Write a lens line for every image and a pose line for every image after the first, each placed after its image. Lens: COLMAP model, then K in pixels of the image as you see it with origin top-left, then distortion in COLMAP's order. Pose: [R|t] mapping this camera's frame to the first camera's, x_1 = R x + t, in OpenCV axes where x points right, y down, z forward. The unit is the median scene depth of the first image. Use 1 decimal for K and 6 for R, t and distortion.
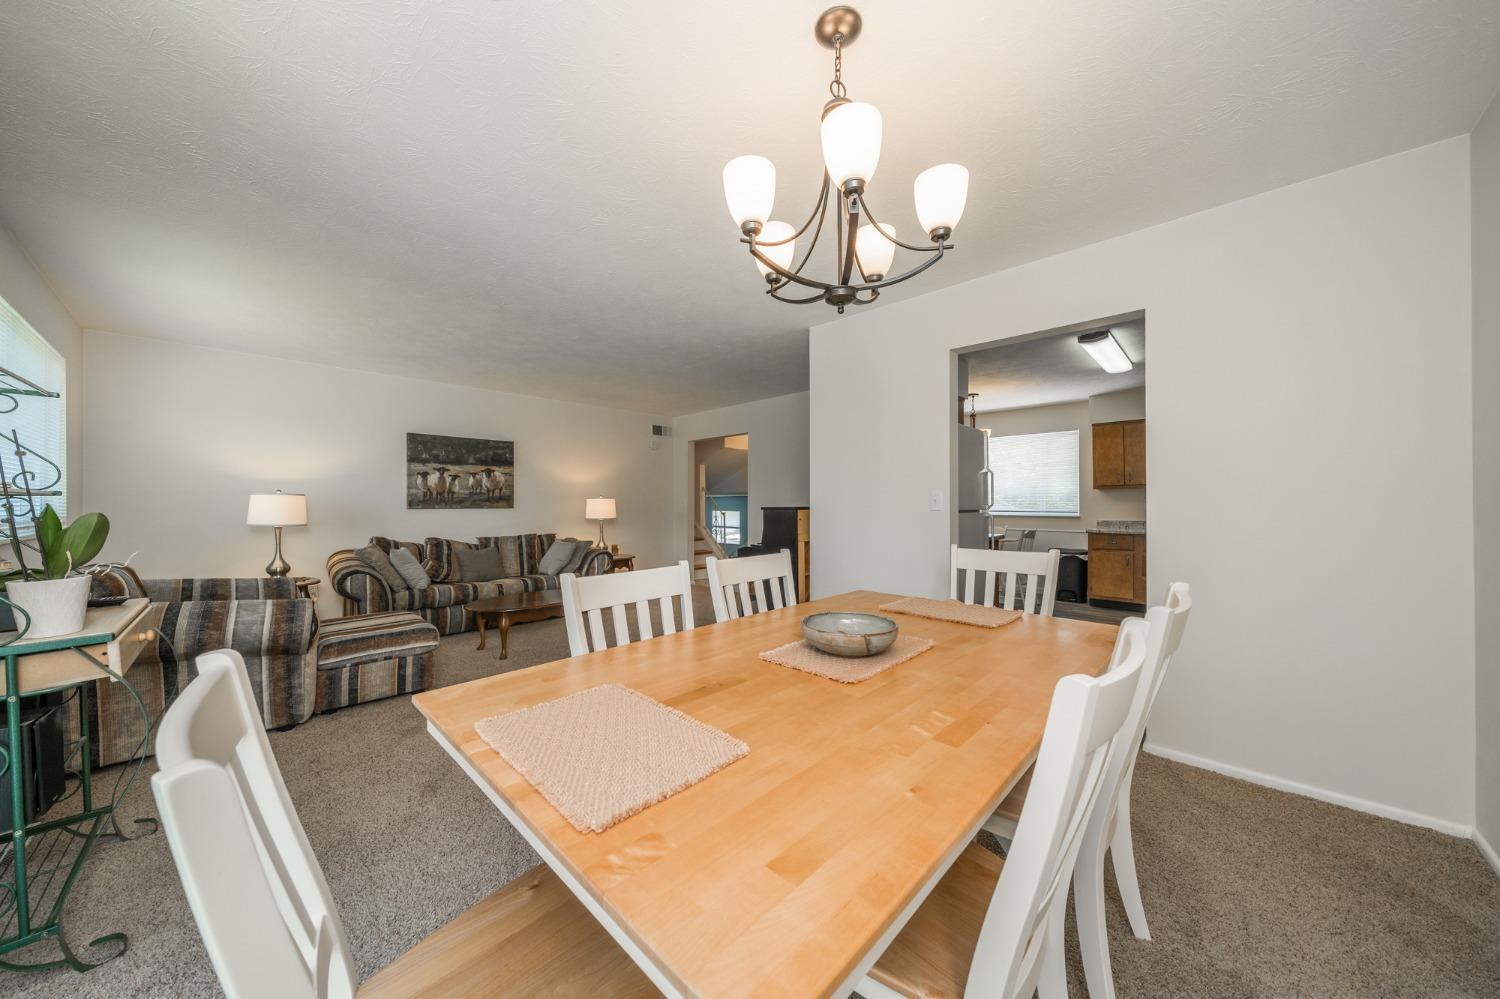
lens RADIAL K [[508.6, 0, 750.8], [0, 508.6, 502.2], [0, 0, 1]] dist [0.000679, -0.000631]
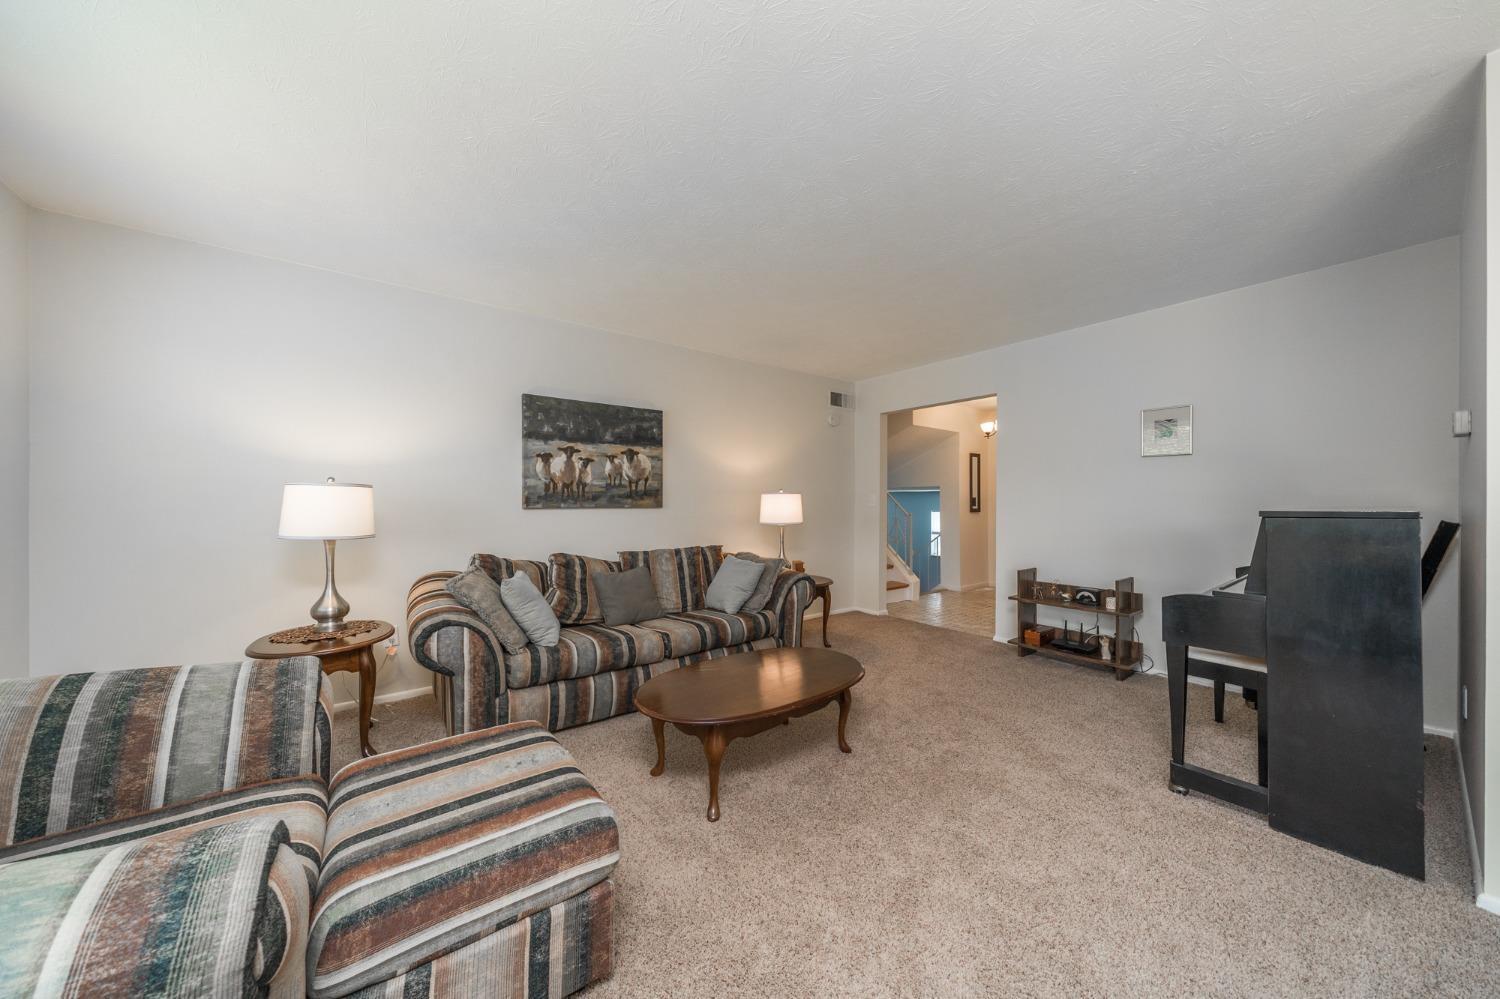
lens RADIAL K [[508.6, 0, 747.6], [0, 508.6, 503.0], [0, 0, 1]] dist [0.000679, -0.000631]
pose [[0.987987, 0.000231, -0.154534, -0.279433], [0.000553, 0.999987, 0.005031, 0.002404], [0.154534, -0.005056, 0.987975, 0.384418]]
